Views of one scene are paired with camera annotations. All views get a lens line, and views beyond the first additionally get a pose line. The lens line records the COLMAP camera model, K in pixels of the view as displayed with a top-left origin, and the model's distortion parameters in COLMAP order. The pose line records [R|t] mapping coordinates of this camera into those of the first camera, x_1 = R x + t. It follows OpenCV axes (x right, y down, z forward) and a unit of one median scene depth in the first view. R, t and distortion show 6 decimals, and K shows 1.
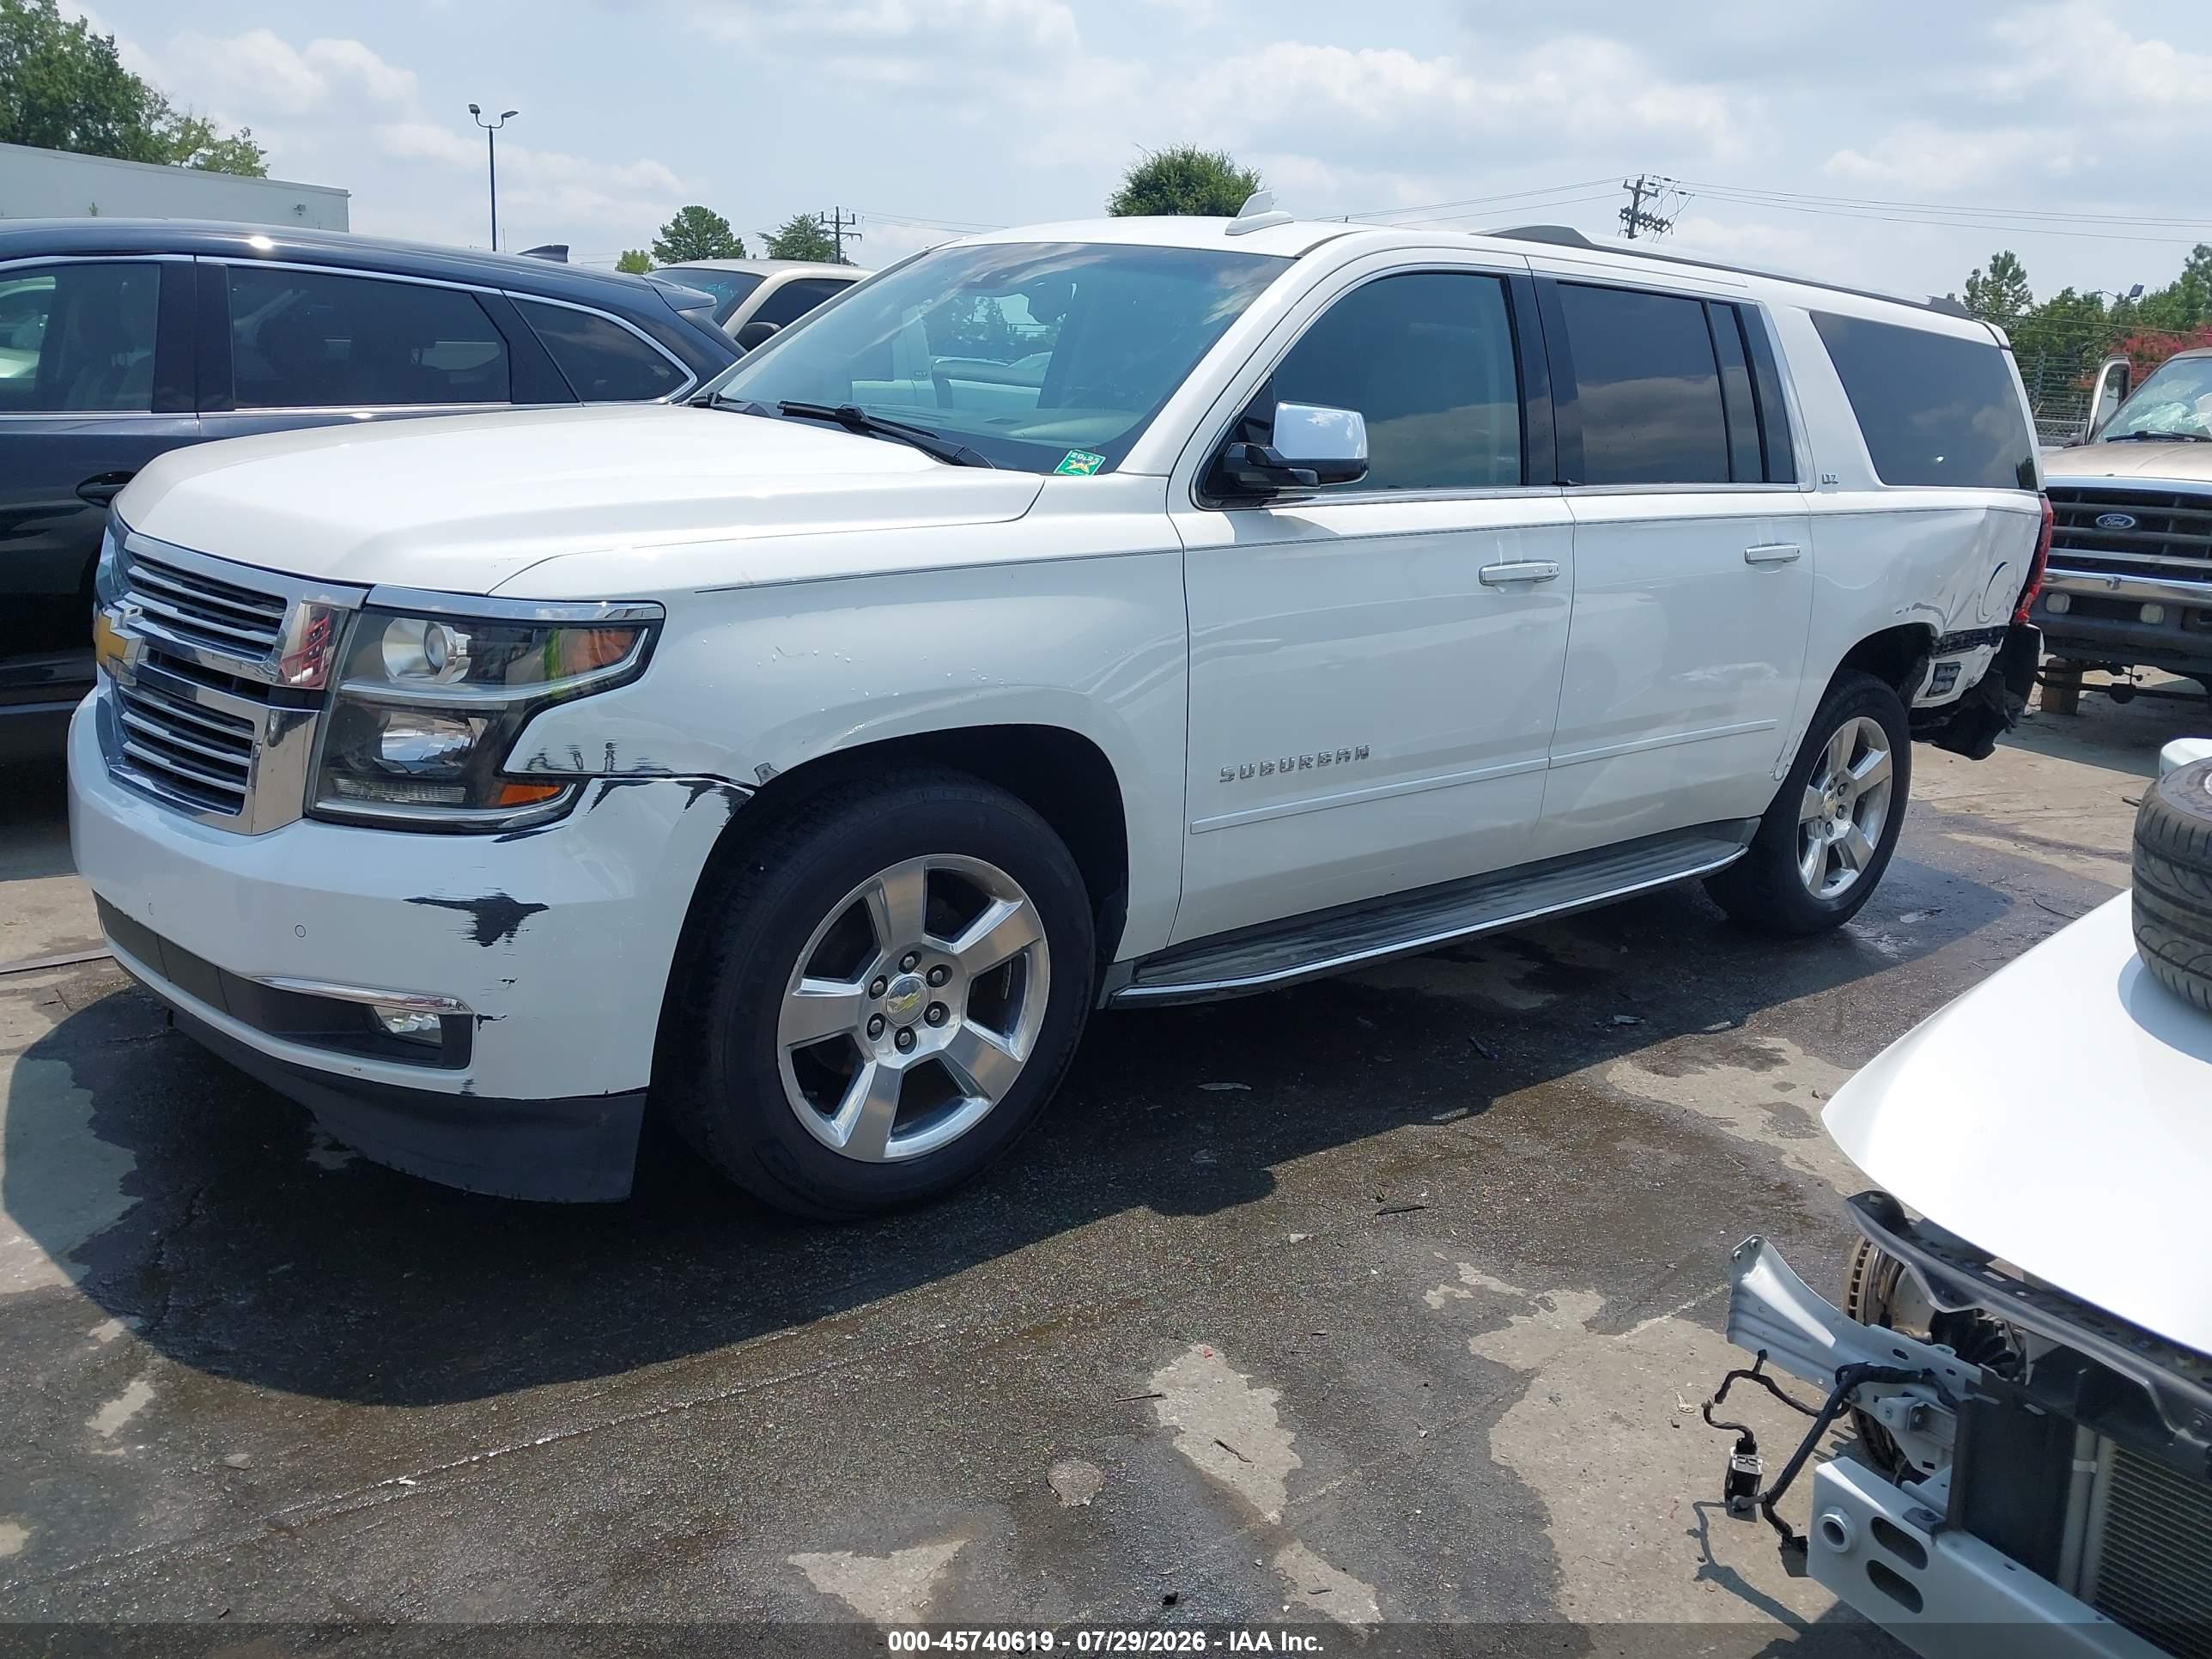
lens RADIAL K [[1770.8, 0, 1115.1], [0, 1770.8, 964.4], [0, 0, 1]] dist [0.014820, -0.013009]
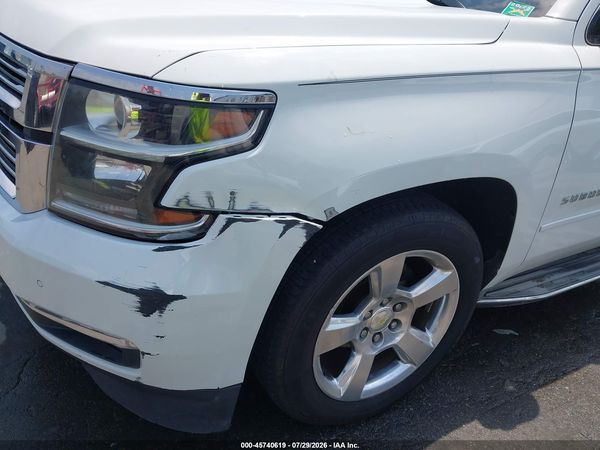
lens RADIAL K [[444.3, 0, 299.8], [0, 444.3, 255.4], [0, 0, 1]] dist [0.131907, -0.173883]
pose [[0.985724, 0.120408, -0.117683, -0.161151], [-0.095305, 0.975243, 0.199543, -0.135745], [0.138797, -0.185479, 0.972797, 0.570087]]
